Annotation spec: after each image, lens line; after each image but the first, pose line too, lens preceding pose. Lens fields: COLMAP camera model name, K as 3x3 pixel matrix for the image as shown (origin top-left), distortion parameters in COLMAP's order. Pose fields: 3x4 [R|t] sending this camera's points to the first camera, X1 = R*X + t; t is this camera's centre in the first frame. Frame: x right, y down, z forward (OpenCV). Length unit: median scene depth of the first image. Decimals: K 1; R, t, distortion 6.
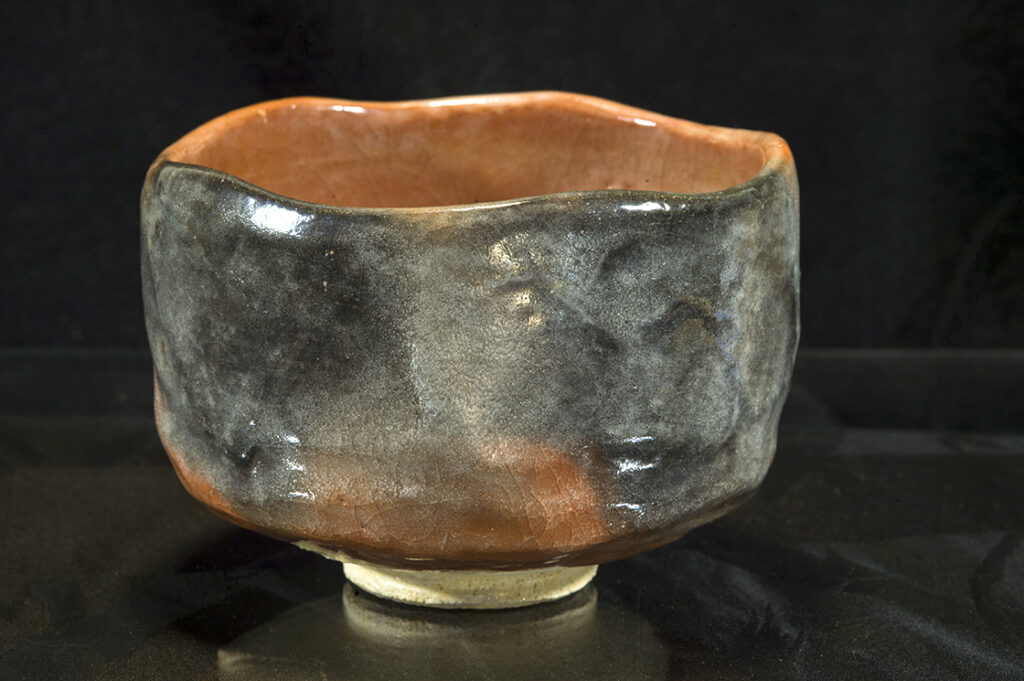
lens RADIAL K [[3108.8, 0, 513.0], [0, 3108.8, 343.8], [0, 0, 1]] dist [0.157985, 0.000000]
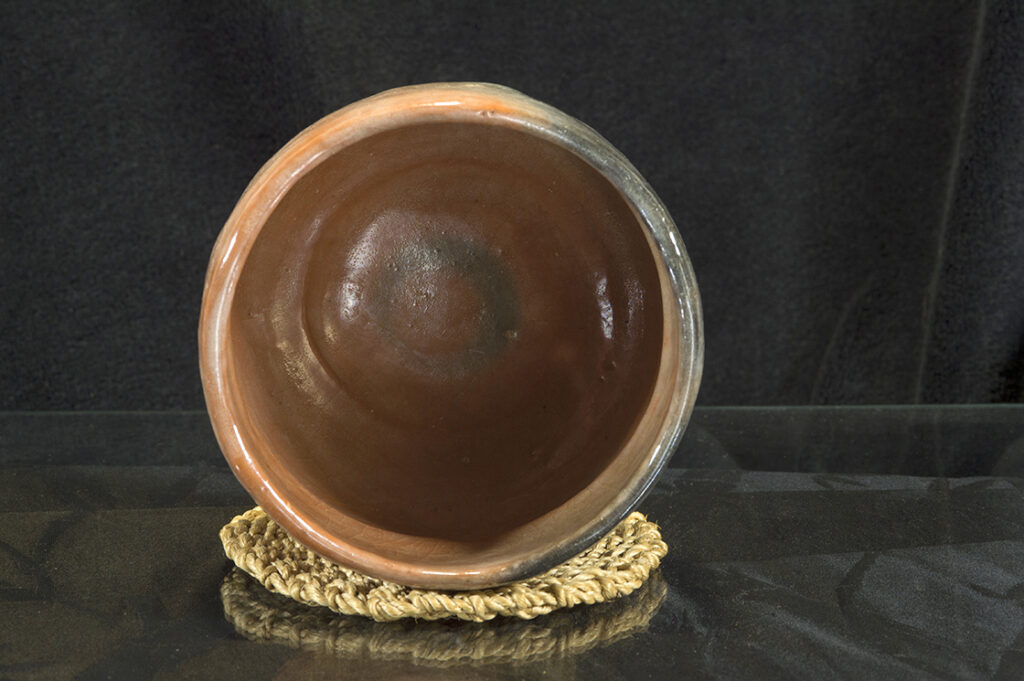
lens RADIAL K [[3108.8, 0, 517.9], [0, 3108.8, 302.7], [0, 0, 1]] dist [0.157985, 0.000000]
pose [[0.999370, -0.006402, 0.034913, -0.032801], [0.006941, 0.999858, -0.015363, -0.025668], [-0.034810, 0.015596, 0.999272, -0.307312]]
